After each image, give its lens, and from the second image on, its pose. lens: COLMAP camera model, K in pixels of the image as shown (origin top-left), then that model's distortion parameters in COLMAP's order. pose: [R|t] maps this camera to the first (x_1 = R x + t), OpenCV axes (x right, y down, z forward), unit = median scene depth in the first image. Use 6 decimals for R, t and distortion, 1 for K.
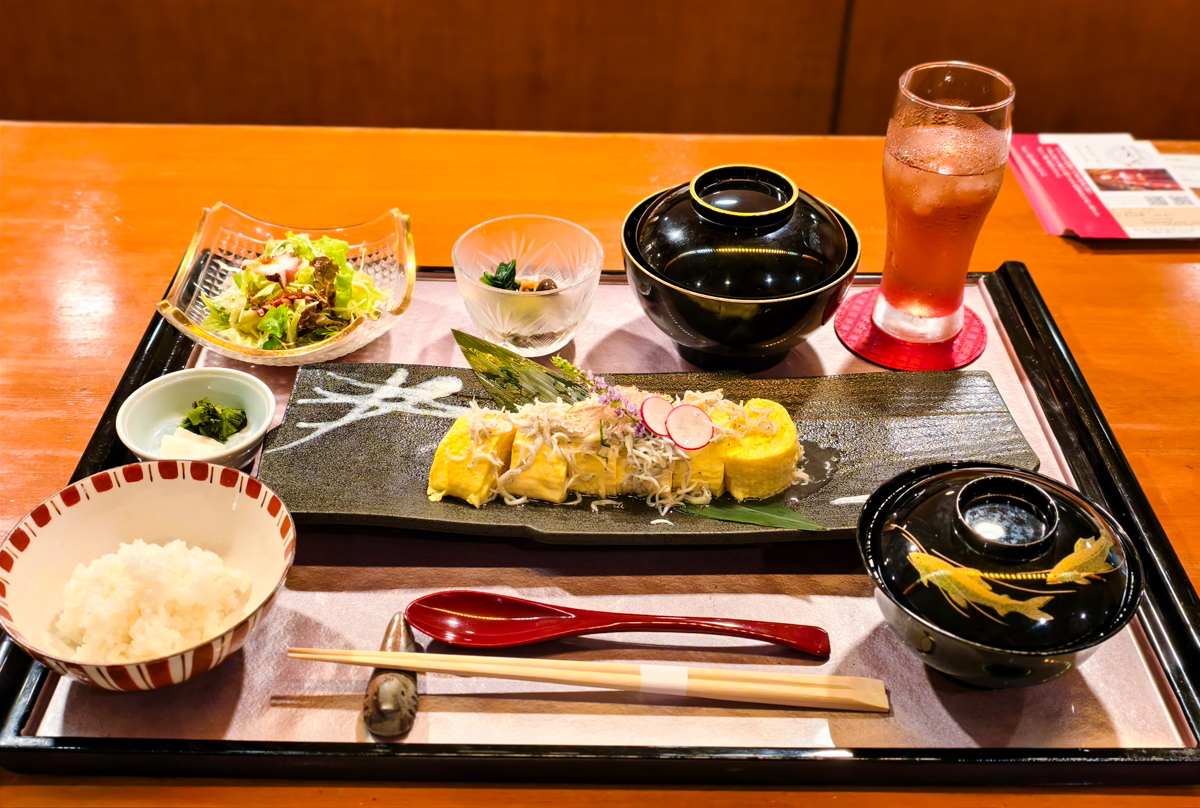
lens RADIAL K [[1210.7, 0, 601.4], [0, 1210.7, 400.0], [0, 0, 1]] dist [-0.025533, 0.000000]
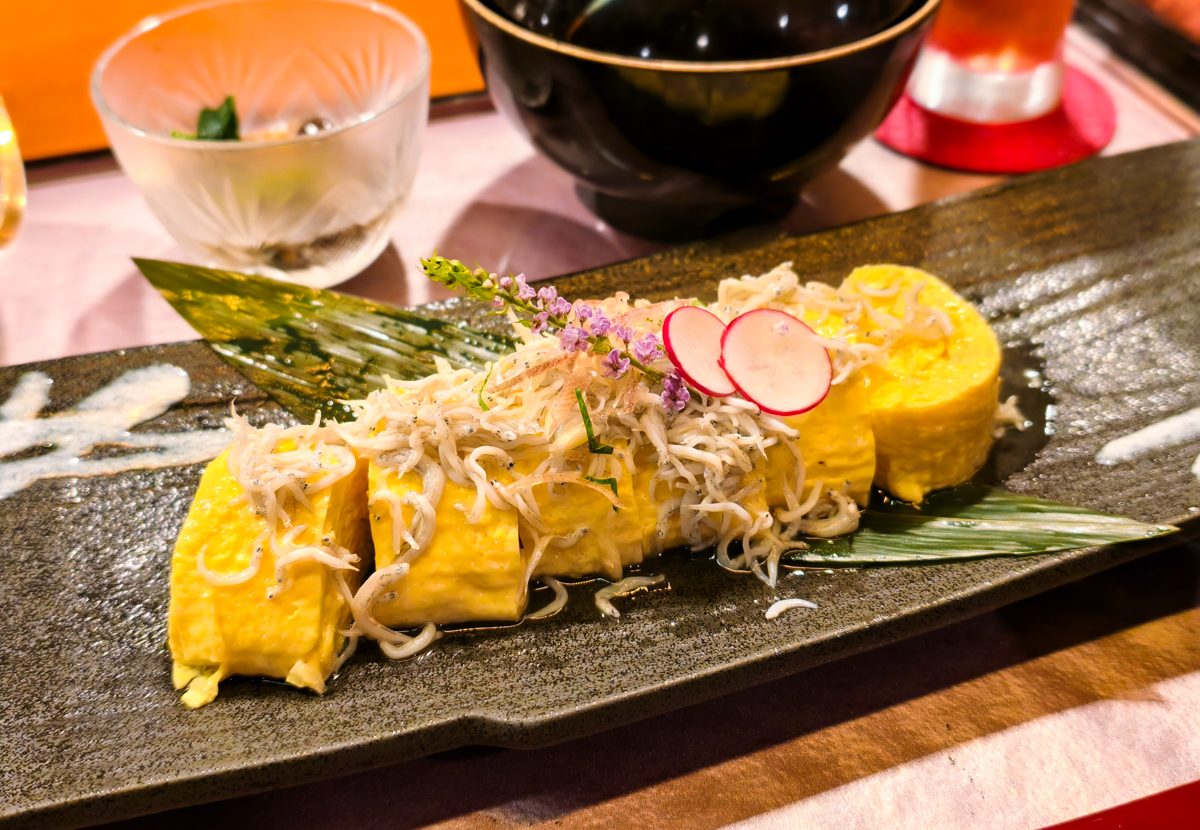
lens RADIAL K [[1244.0, 0, 599.4], [0, 1244.0, 424.5], [0, 0, 1]] dist [-0.037761, 0.000000]
pose [[0.950212, -0.225032, 0.215539, -0.082982], [0.207223, 0.972937, 0.102239, -0.012995], [-0.232713, -0.052484, 0.971128, 0.599806]]
